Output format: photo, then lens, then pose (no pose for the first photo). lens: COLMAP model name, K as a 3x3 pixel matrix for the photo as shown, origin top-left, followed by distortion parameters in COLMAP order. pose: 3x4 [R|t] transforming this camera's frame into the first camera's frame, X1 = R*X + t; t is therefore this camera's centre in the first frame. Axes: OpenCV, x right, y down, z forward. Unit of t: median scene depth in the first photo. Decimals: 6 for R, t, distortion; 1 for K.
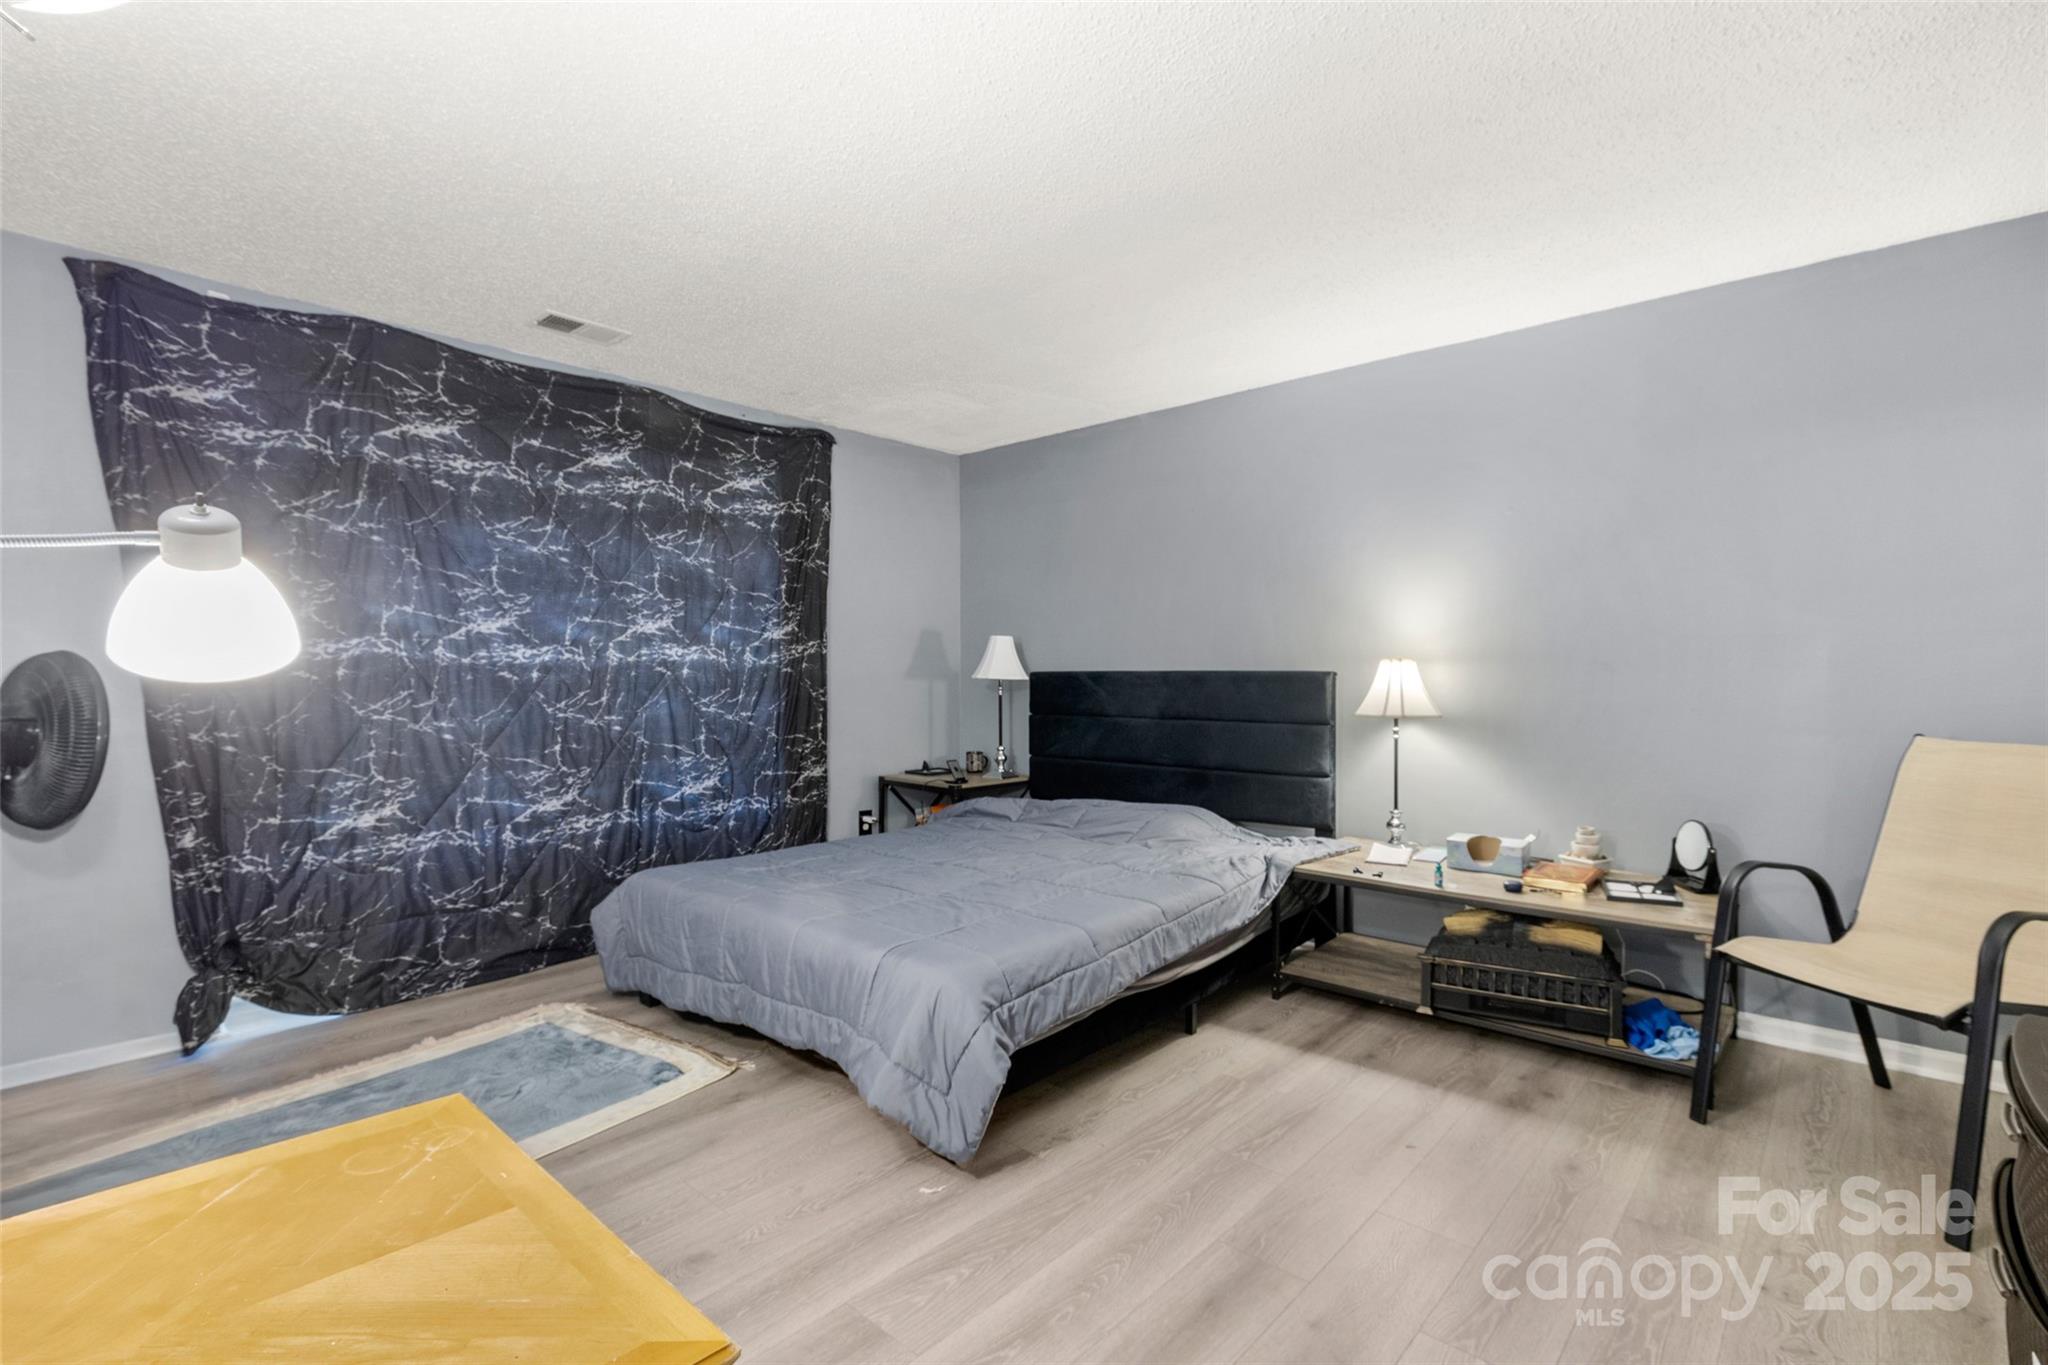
lens RADIAL K [[953.9, 0, 1024.0], [0, 953.9, 682.5], [0, 0, 1]] dist [0.000443, 0.000076]
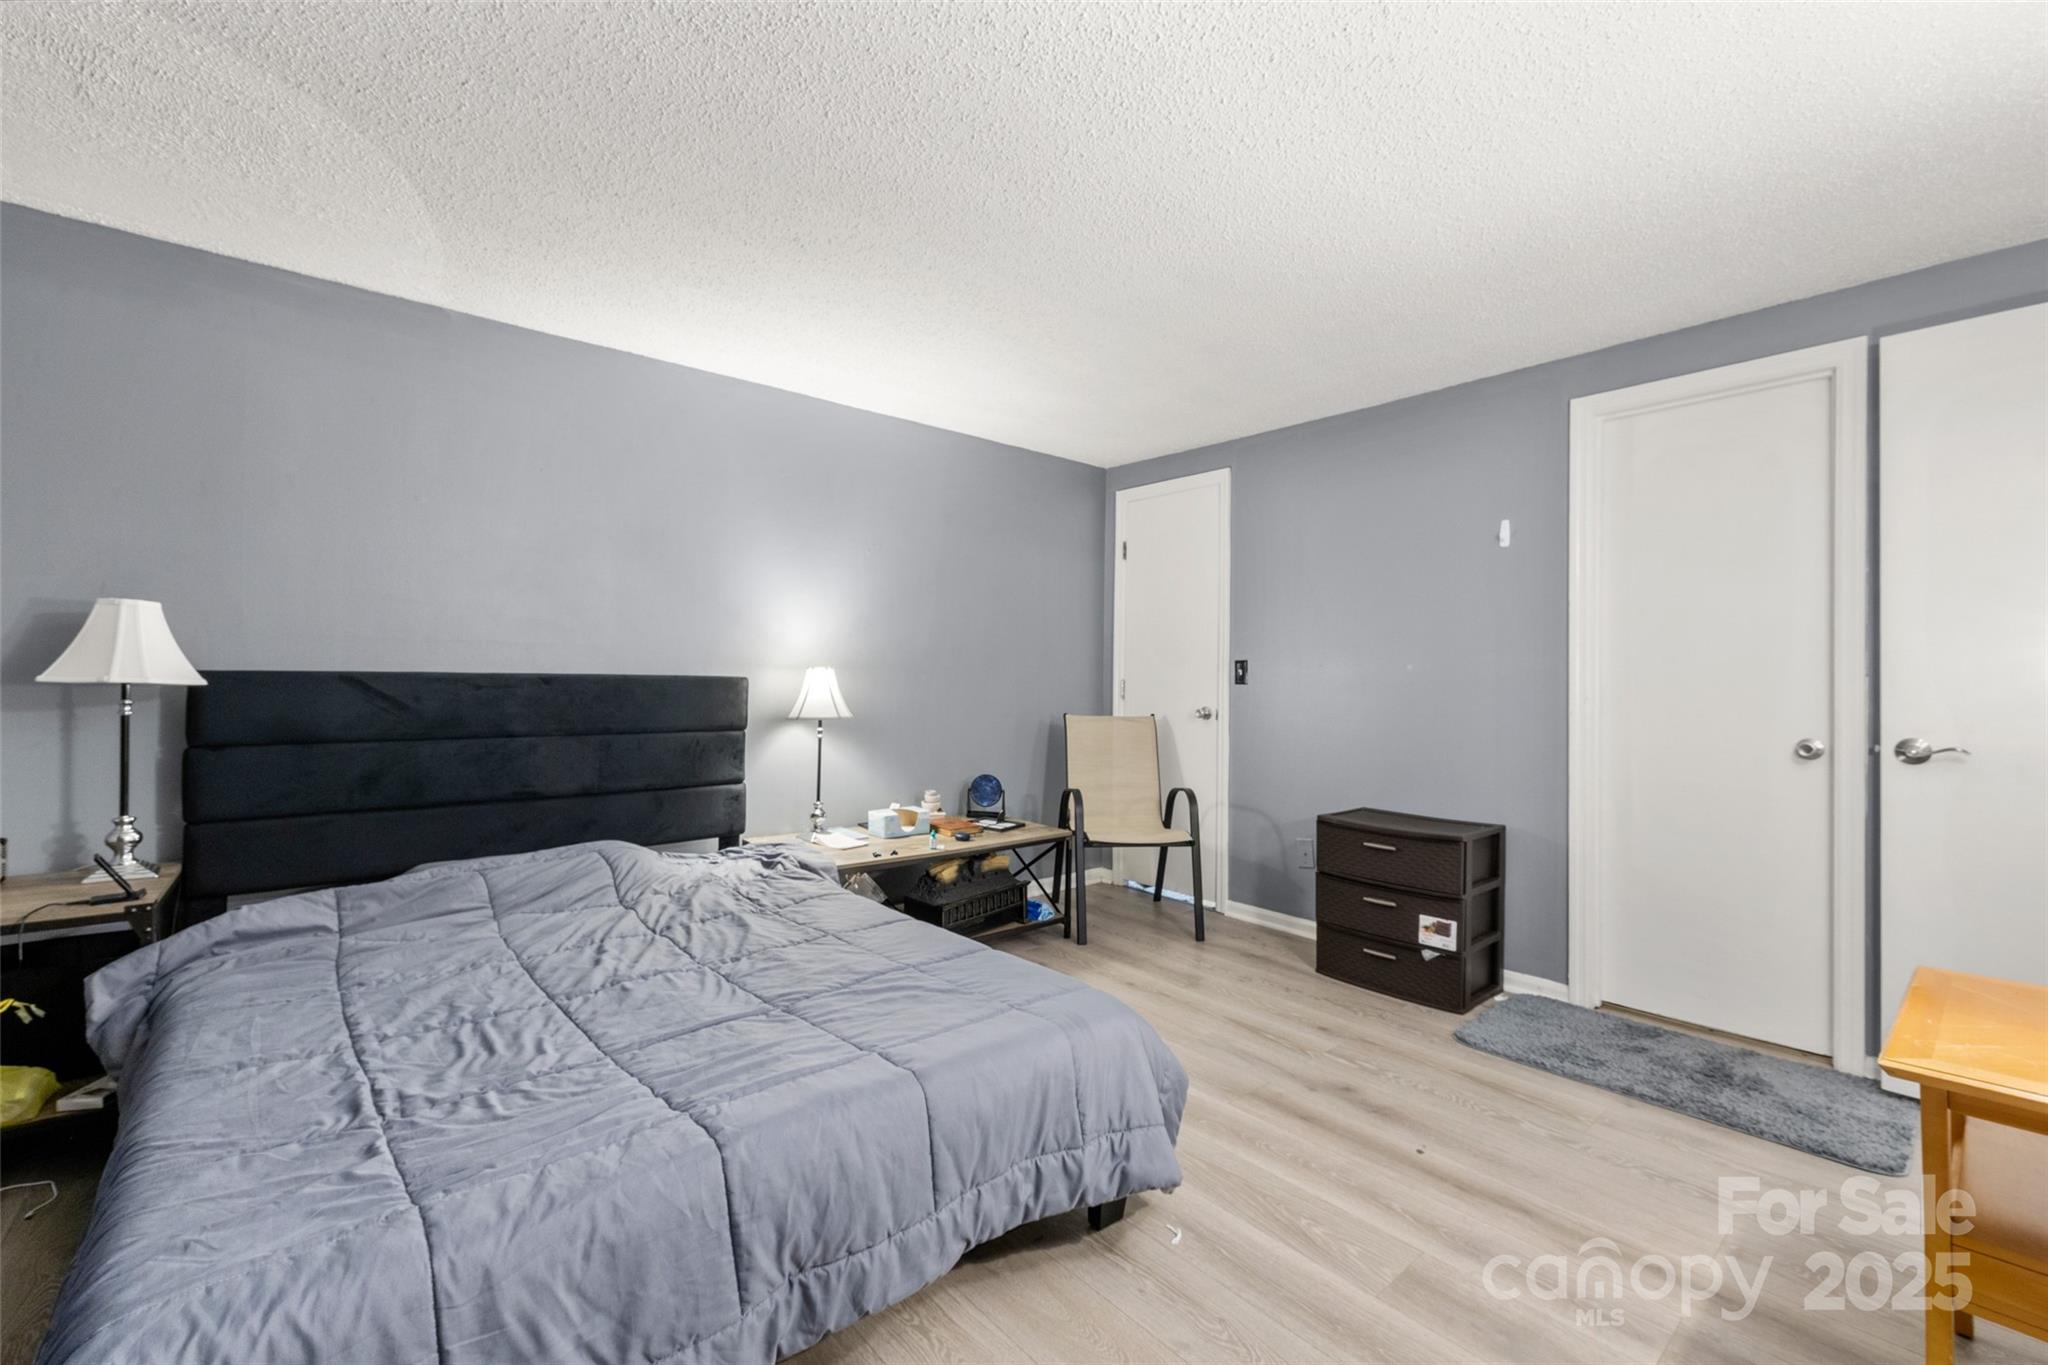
lens RADIAL K [[857.5, 0, 1024.0], [0, 857.5, 682.5], [0, 0, 1]] dist [-0.000091, -0.000015]
pose [[0.119723, 0.003224, 0.992802, -0.579437], [0.001511, 0.999993, -0.003430, -0.002223], [-0.992806, 0.001910, 0.119717, 0.639926]]
